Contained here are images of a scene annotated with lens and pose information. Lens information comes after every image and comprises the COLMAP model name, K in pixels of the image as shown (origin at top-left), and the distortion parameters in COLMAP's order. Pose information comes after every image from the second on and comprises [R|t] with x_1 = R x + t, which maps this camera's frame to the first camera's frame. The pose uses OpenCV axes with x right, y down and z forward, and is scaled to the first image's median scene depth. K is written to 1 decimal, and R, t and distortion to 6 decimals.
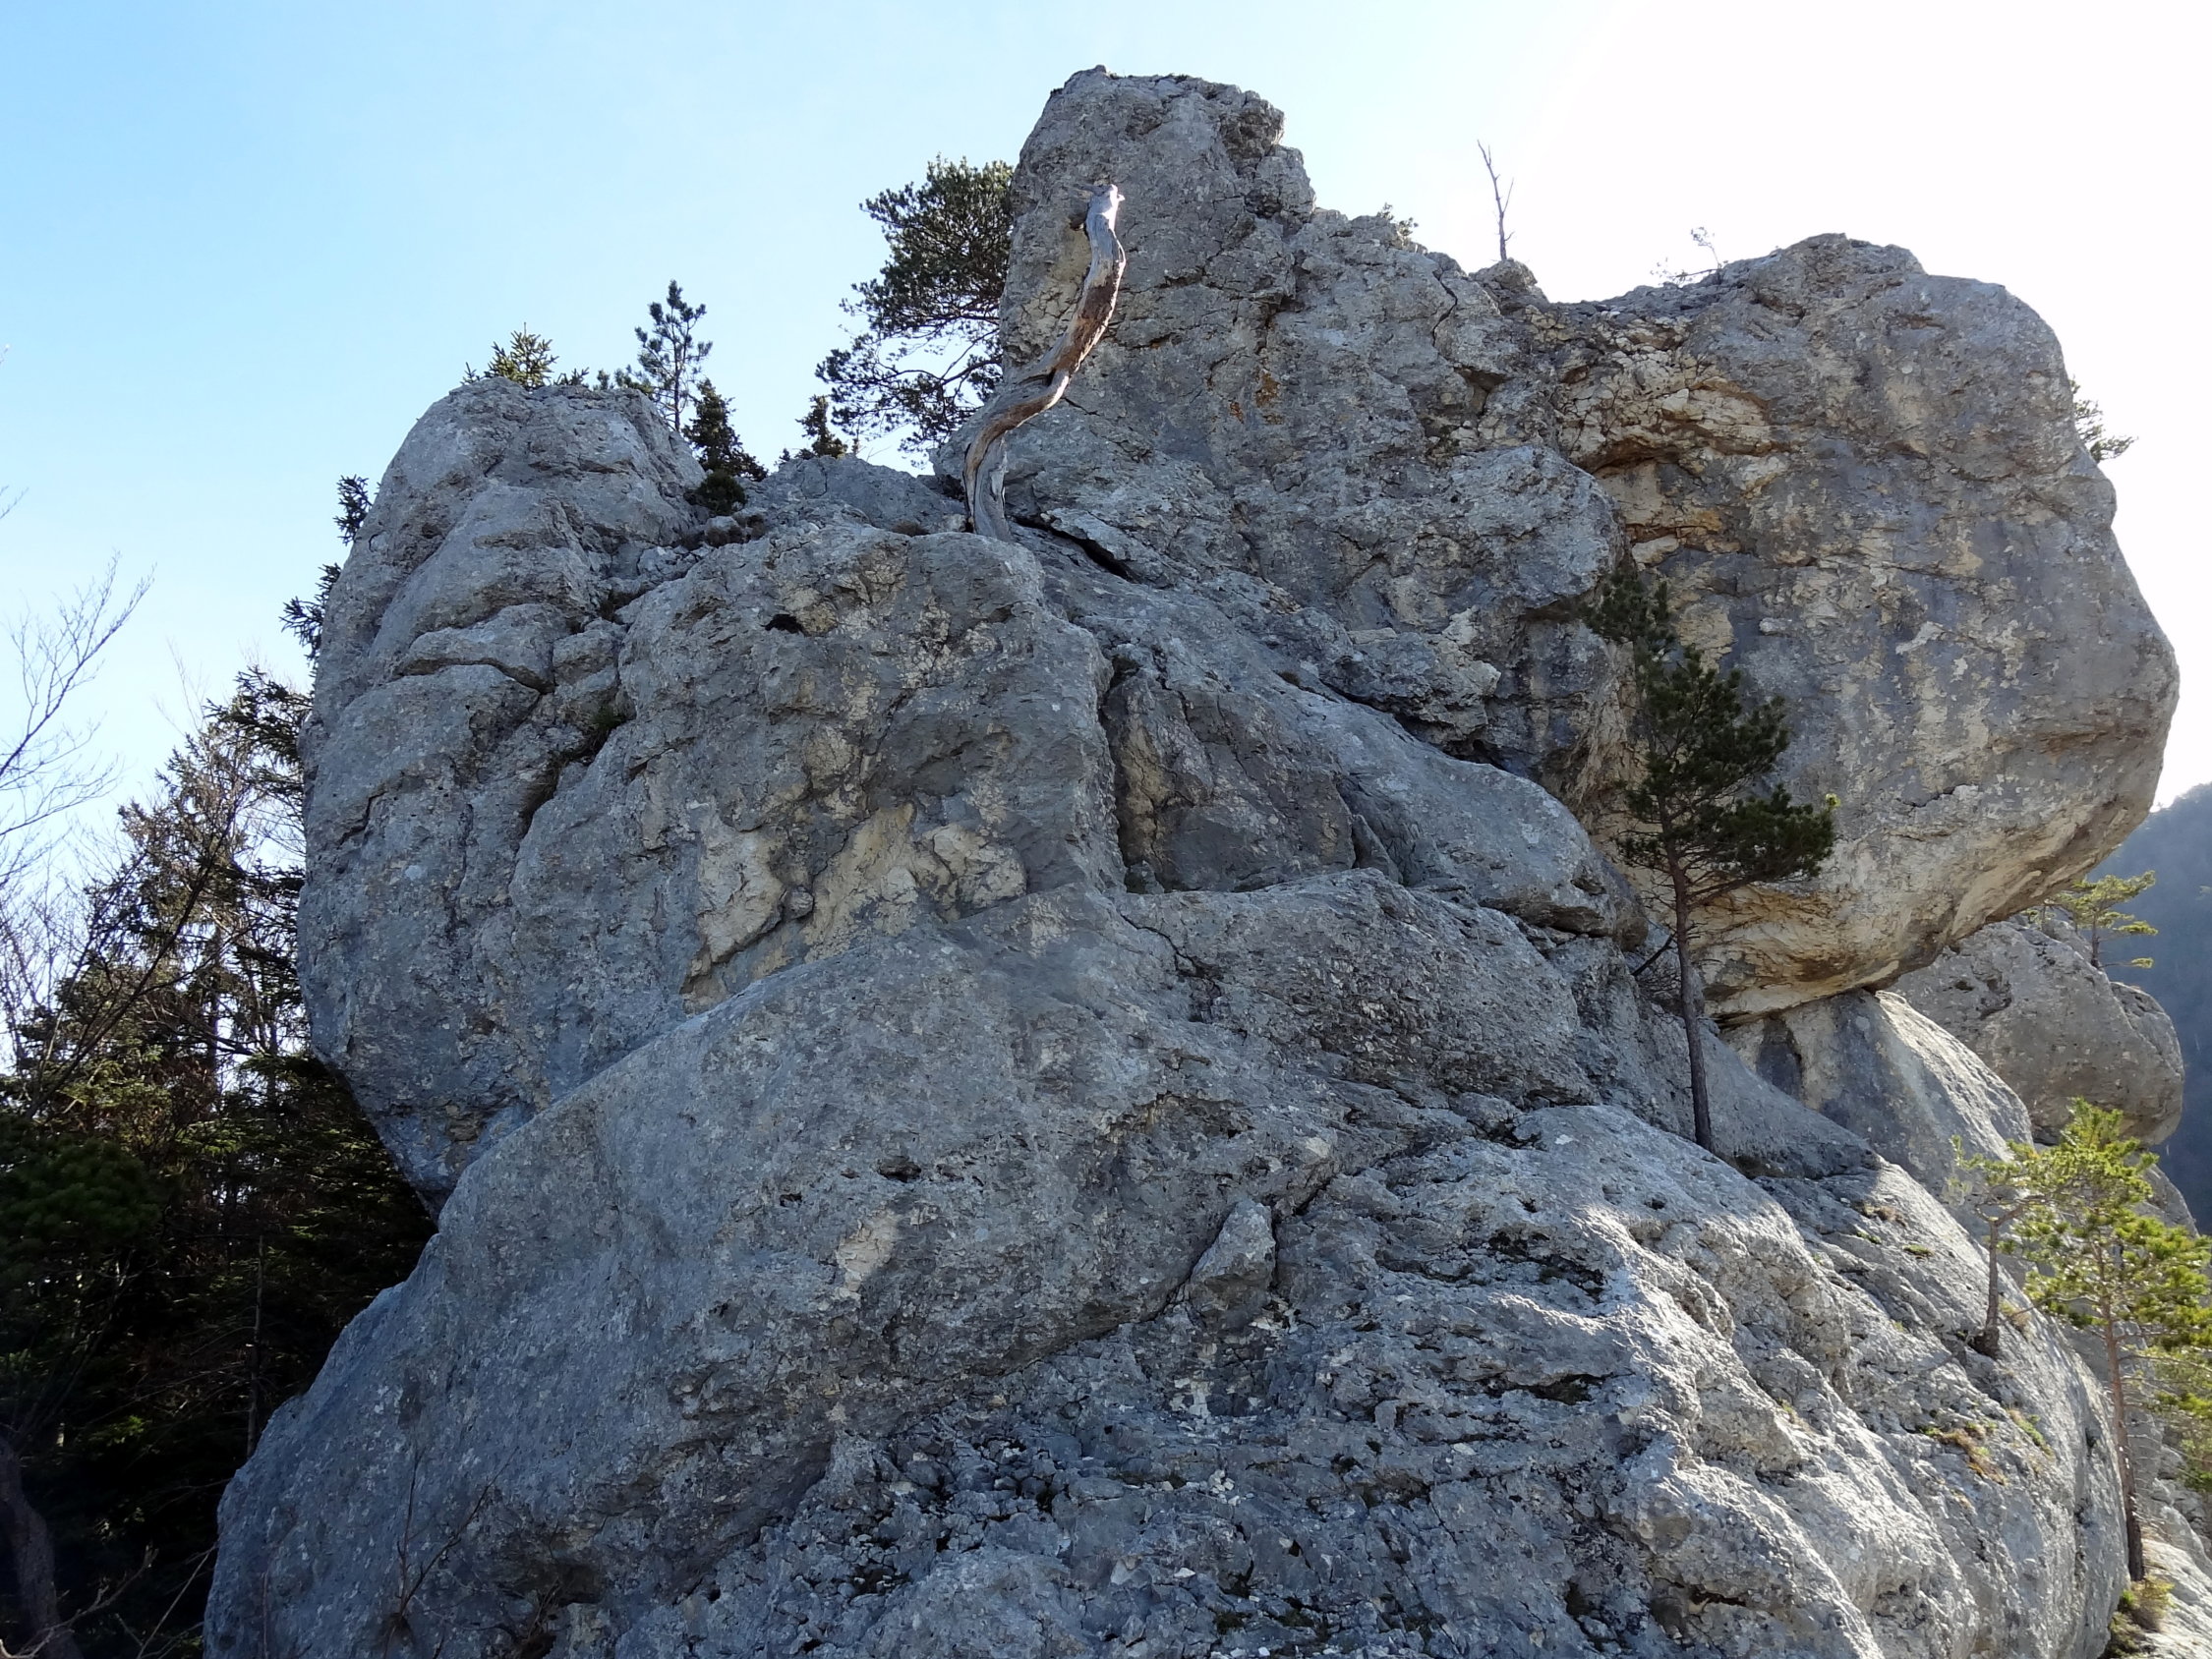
lens RADIAL K [[1544.7, 0, 1106.0], [0, 1544.7, 829.4], [0, 0, 1]] dist [-0.000475, 0.000753]
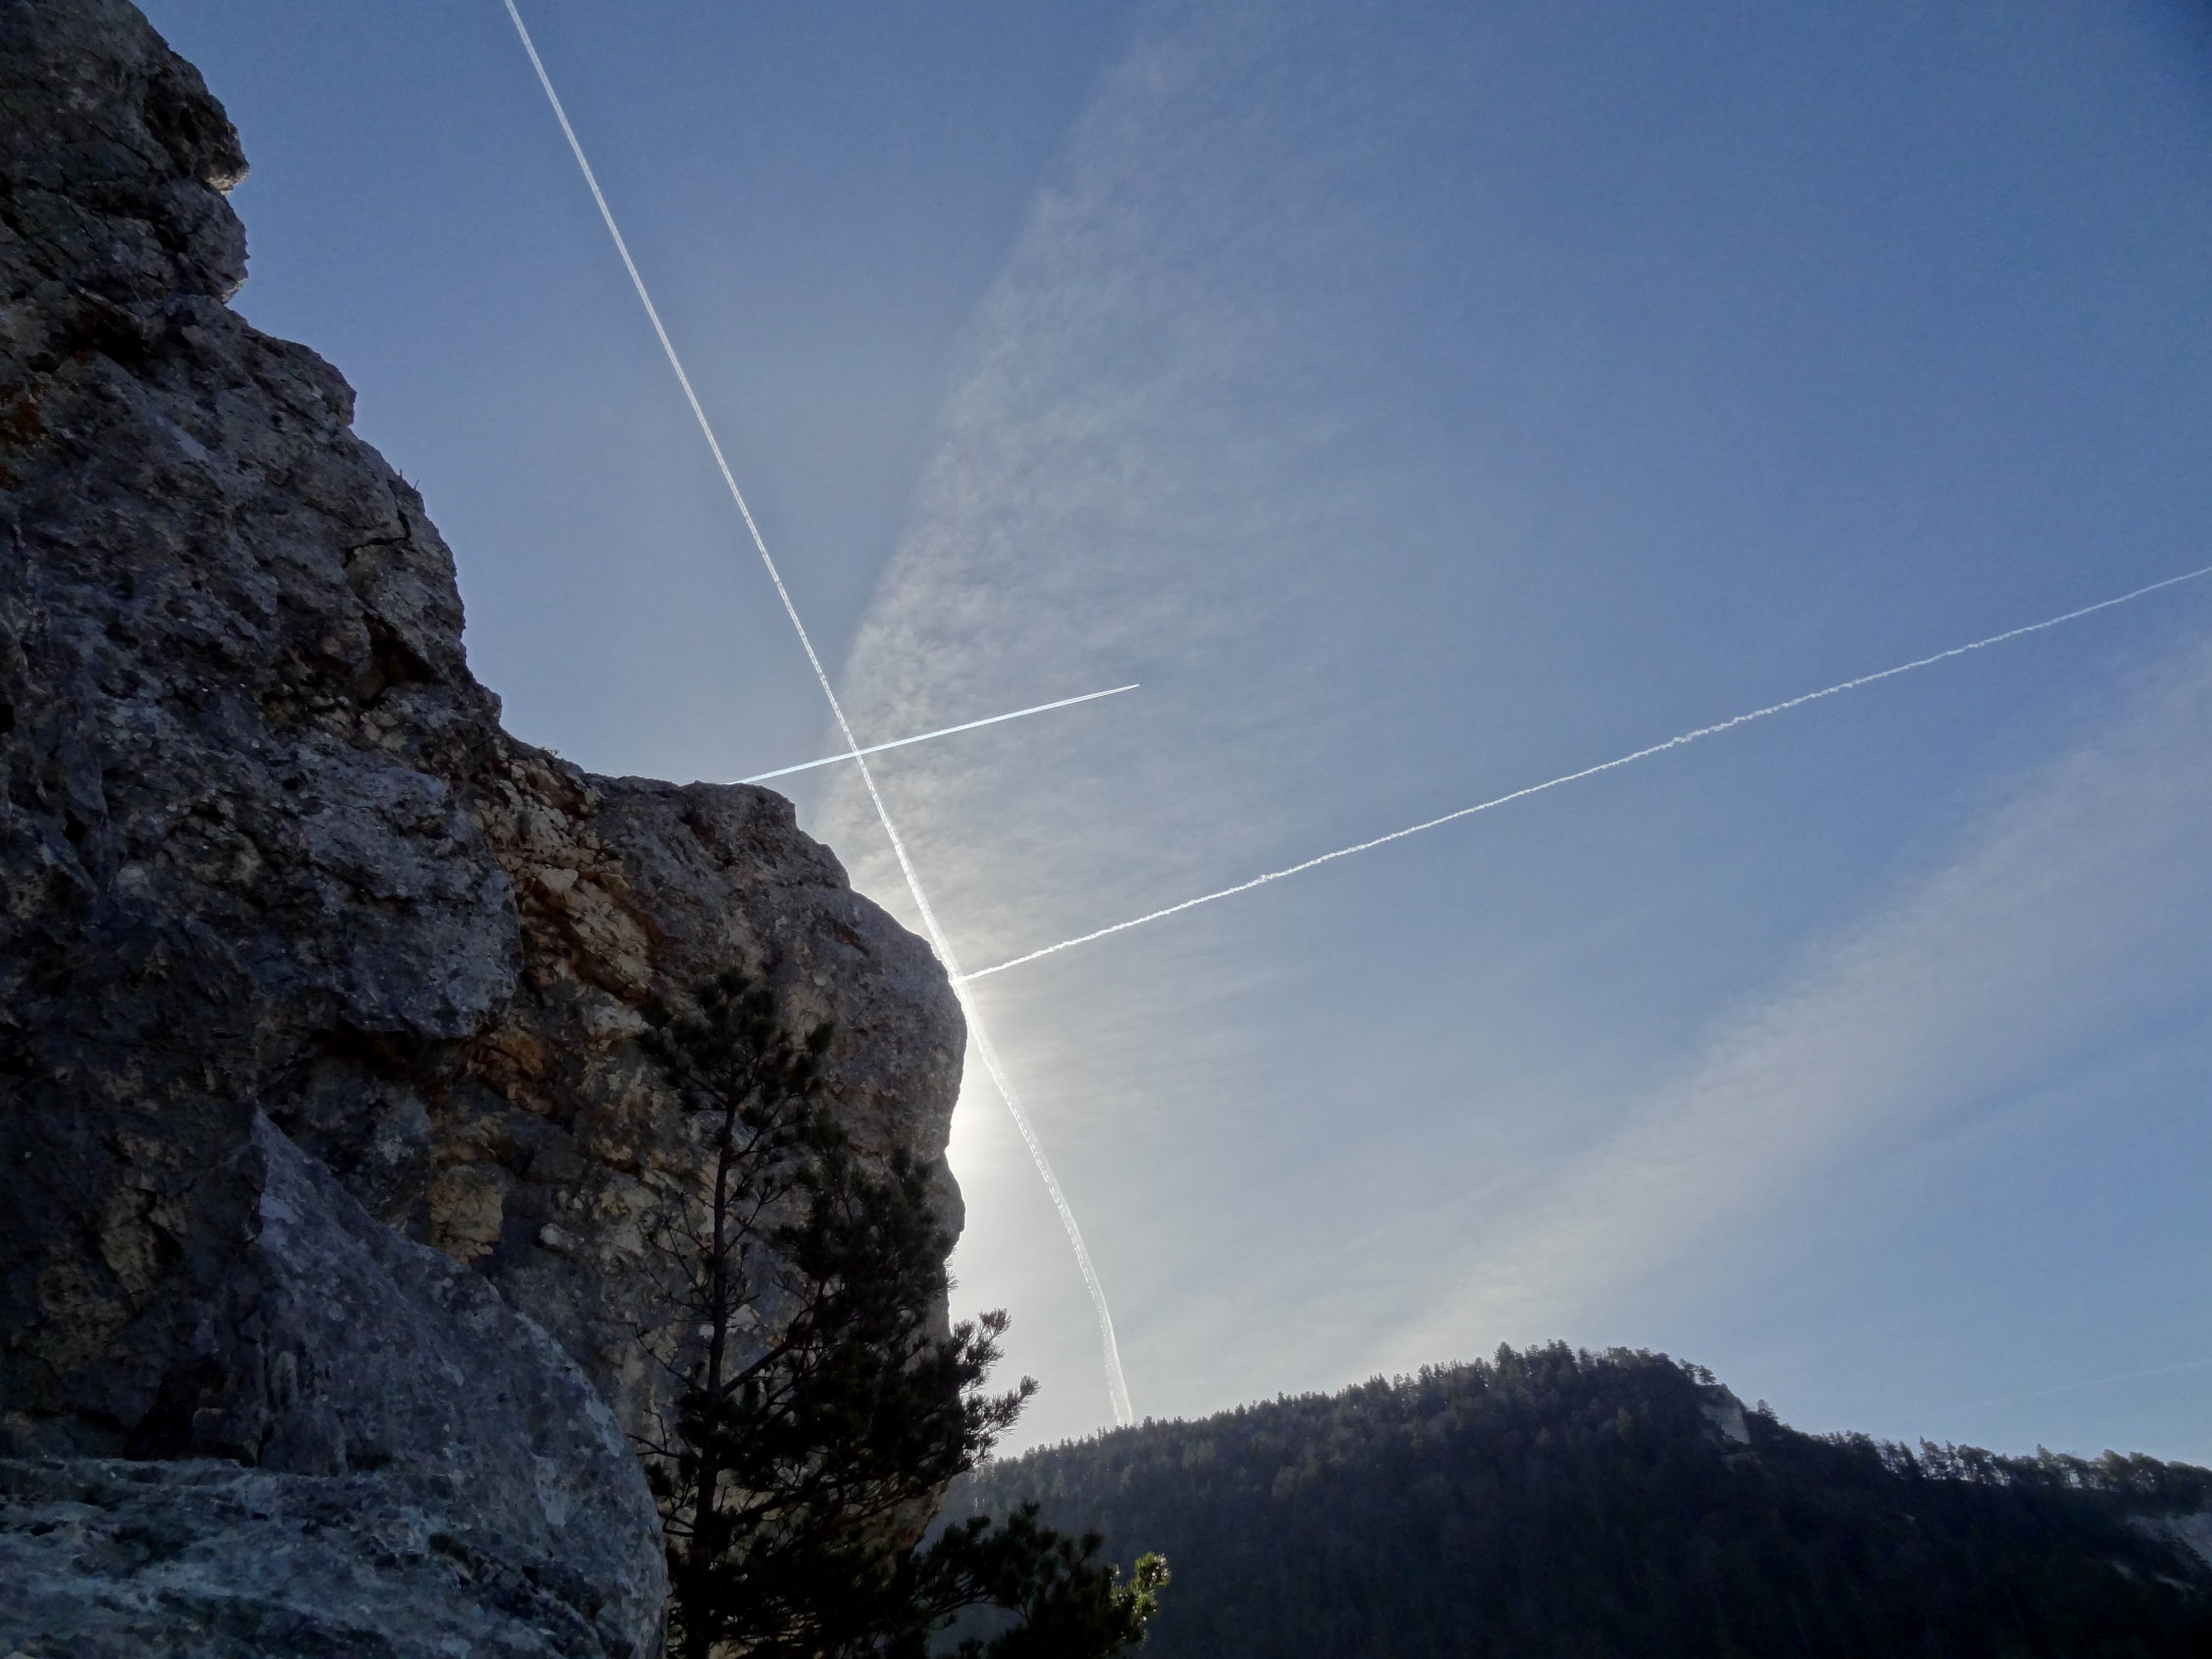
lens RADIAL K [[1544.7, 0, 1106.5], [0, 1544.7, 829.5], [0, 0, 1]] dist [-0.000475, 0.000753]
pose [[0.542125, 0.519379, 0.660564, 0.030009], [-0.179396, 0.839521, -0.512857, 0.018801], [-0.820925, 0.159530, 0.548300, 0.416690]]
